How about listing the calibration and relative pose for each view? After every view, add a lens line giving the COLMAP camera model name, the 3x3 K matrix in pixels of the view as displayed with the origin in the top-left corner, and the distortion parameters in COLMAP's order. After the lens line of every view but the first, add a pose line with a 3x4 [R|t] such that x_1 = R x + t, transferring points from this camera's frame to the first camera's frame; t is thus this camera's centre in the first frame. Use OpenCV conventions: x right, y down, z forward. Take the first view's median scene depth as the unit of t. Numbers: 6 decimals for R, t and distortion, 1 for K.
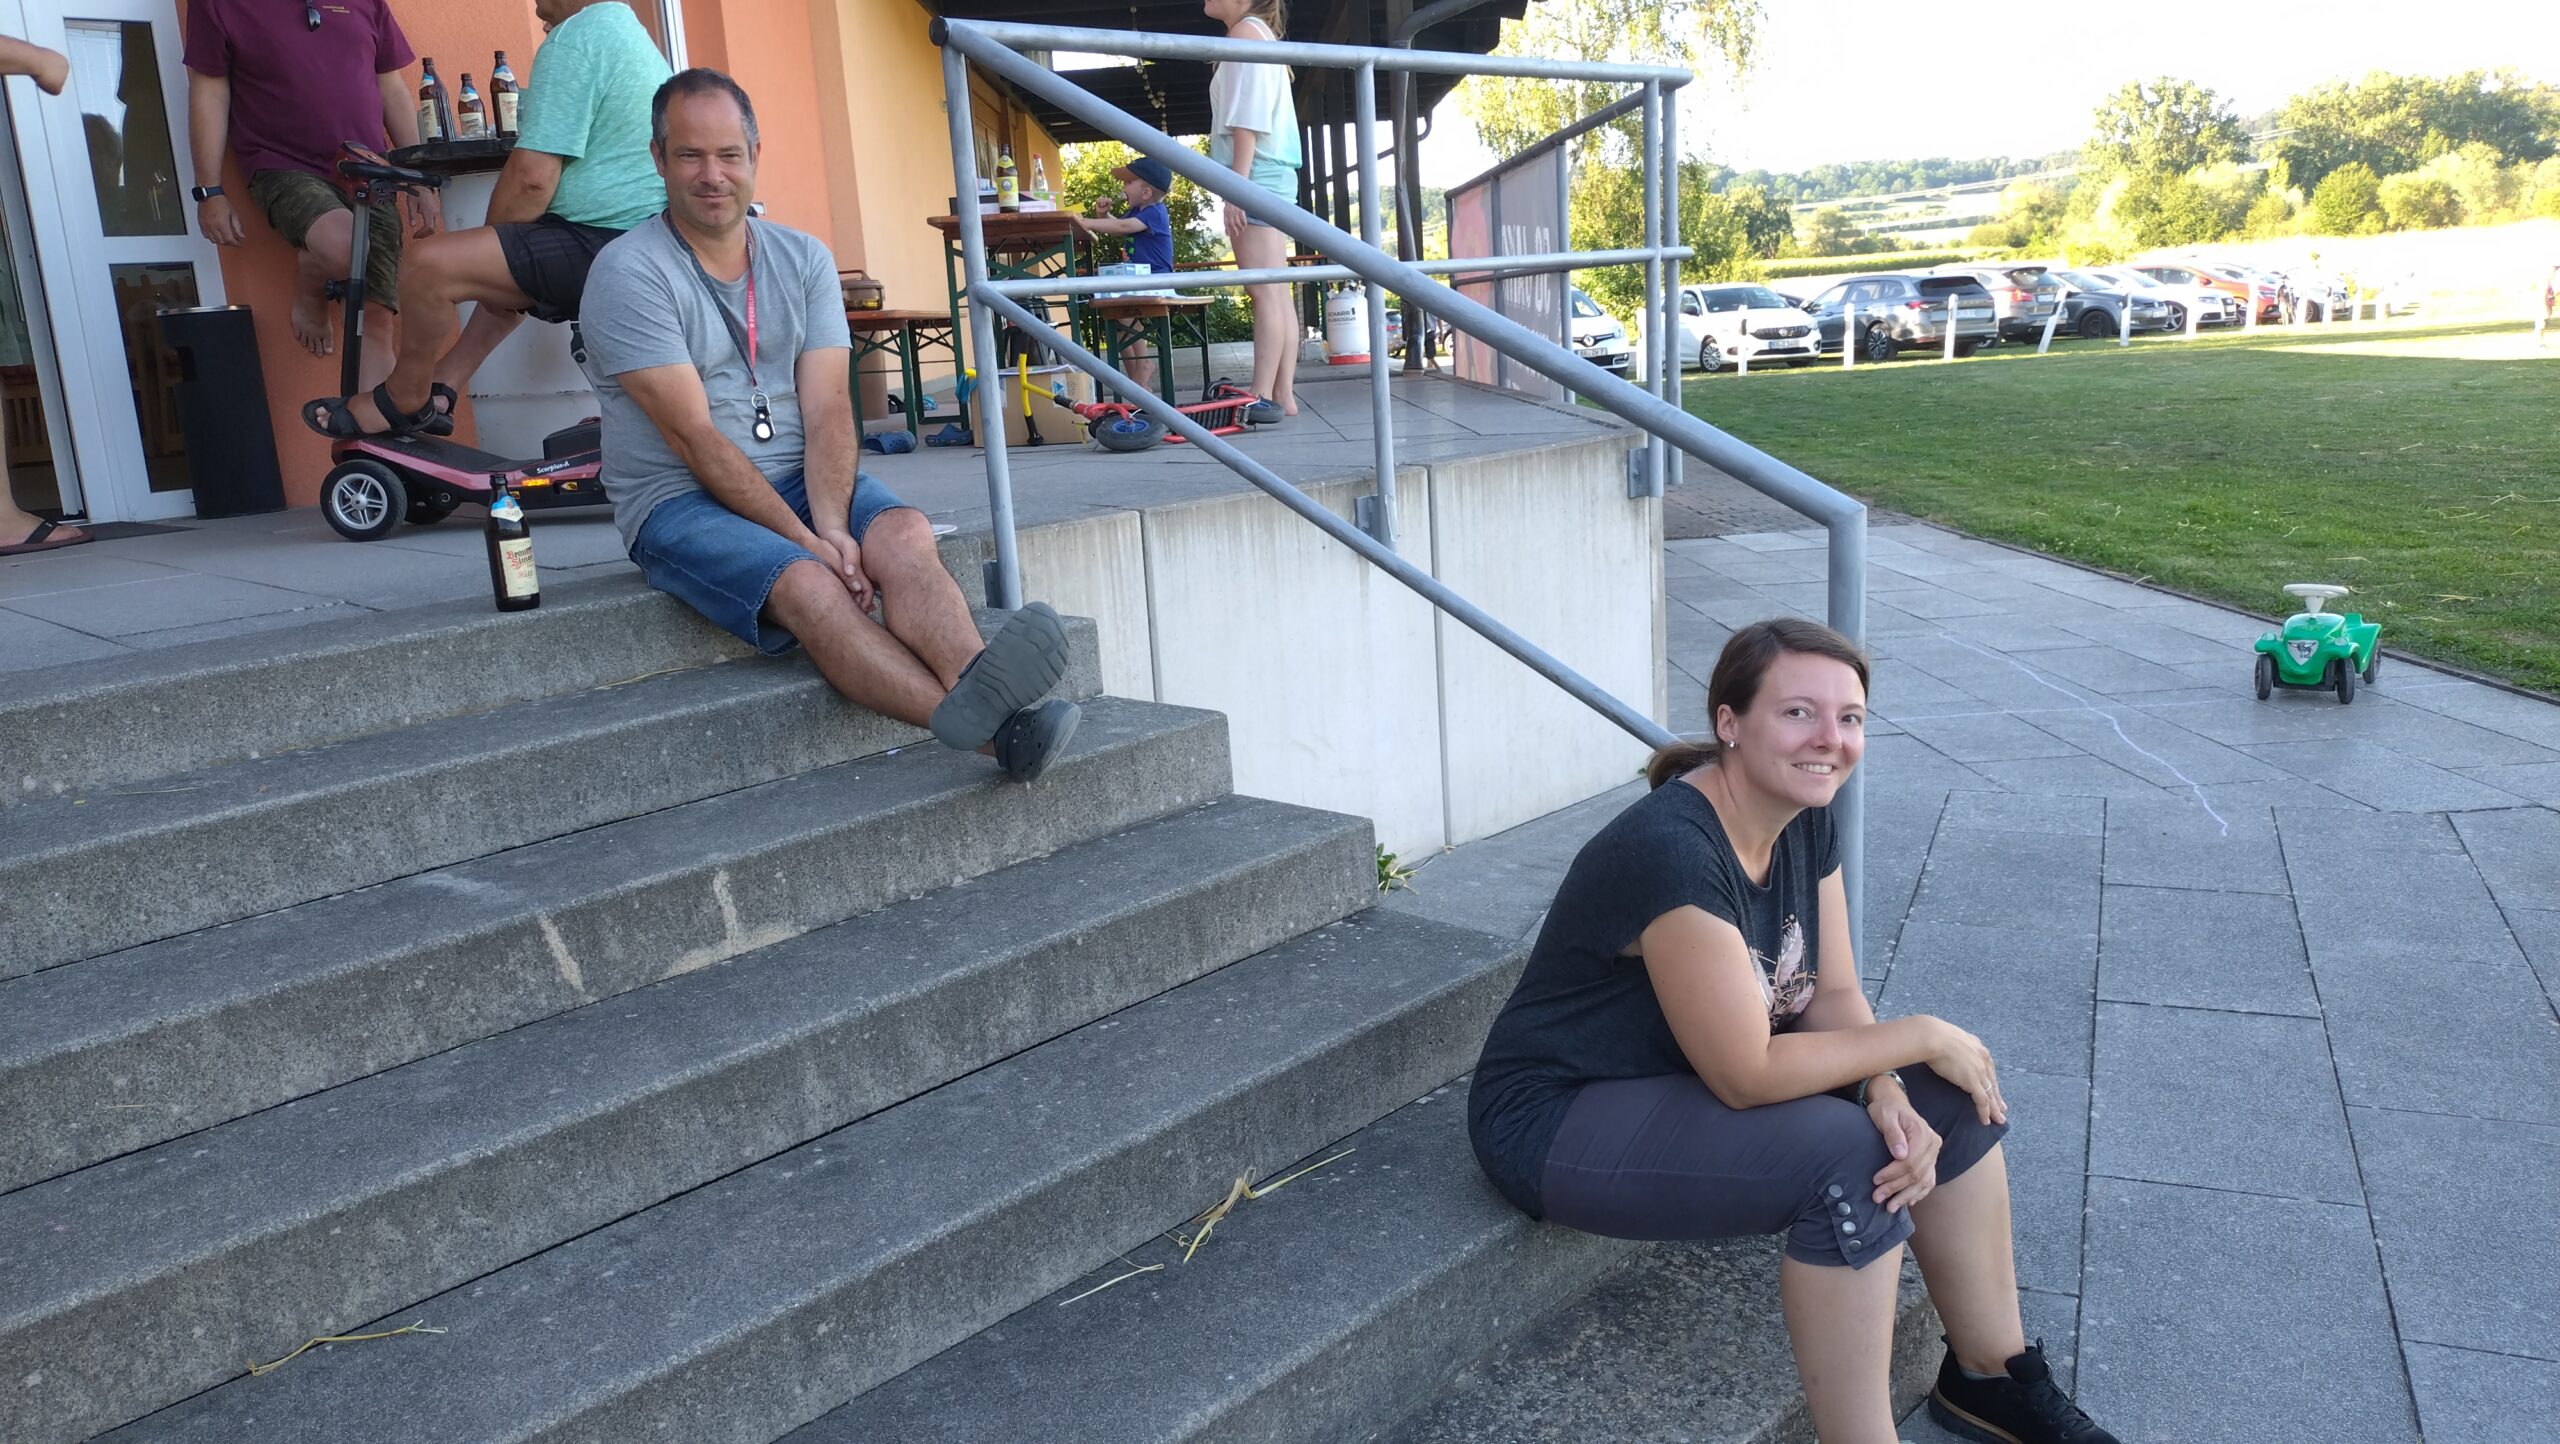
lens RADIAL K [[1891.1, 0, 1285.4], [0, 1891.1, 724.9], [0, 0, 1]] dist [0.029820, -0.062934]
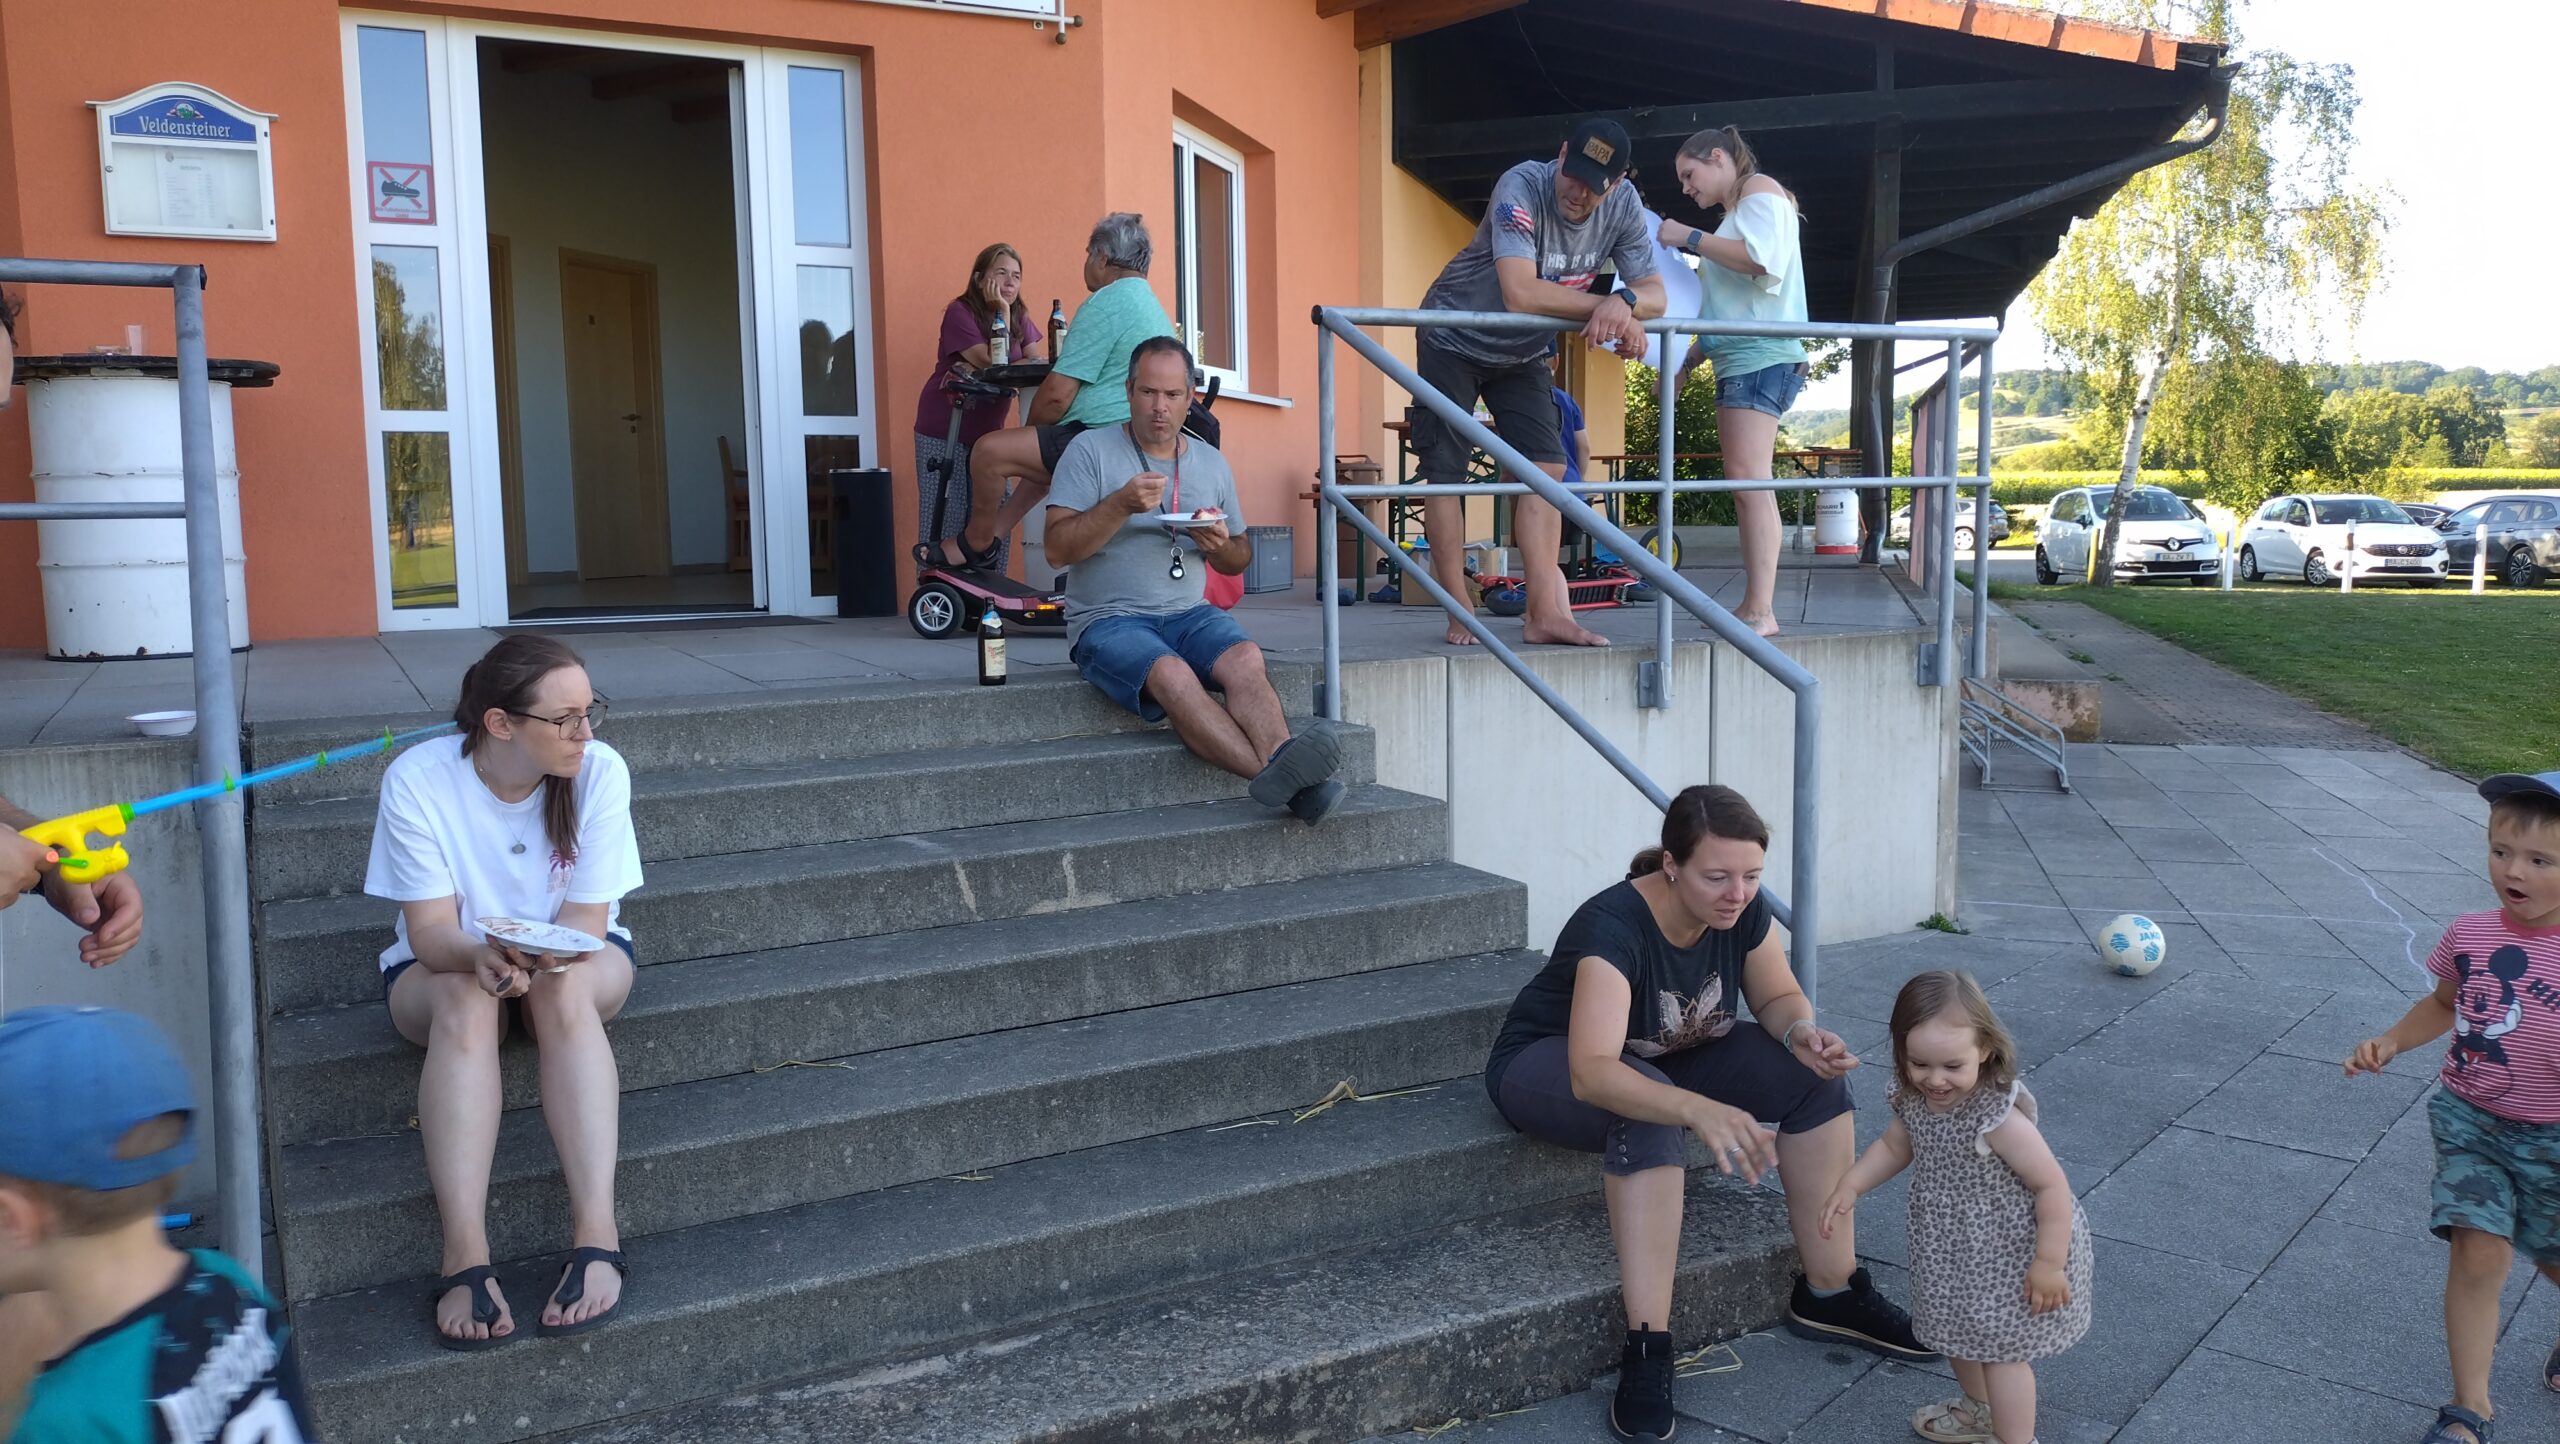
lens RADIAL K [[1891.1, 0, 1276.9], [0, 1891.1, 715.8], [0, 0, 1]] dist [0.029820, -0.062934]
pose [[0.949320, 0.086081, -0.302293, 0.289959], [-0.113364, 0.990804, -0.073868, 0.052933], [0.293155, 0.104393, 0.950348, -0.397479]]
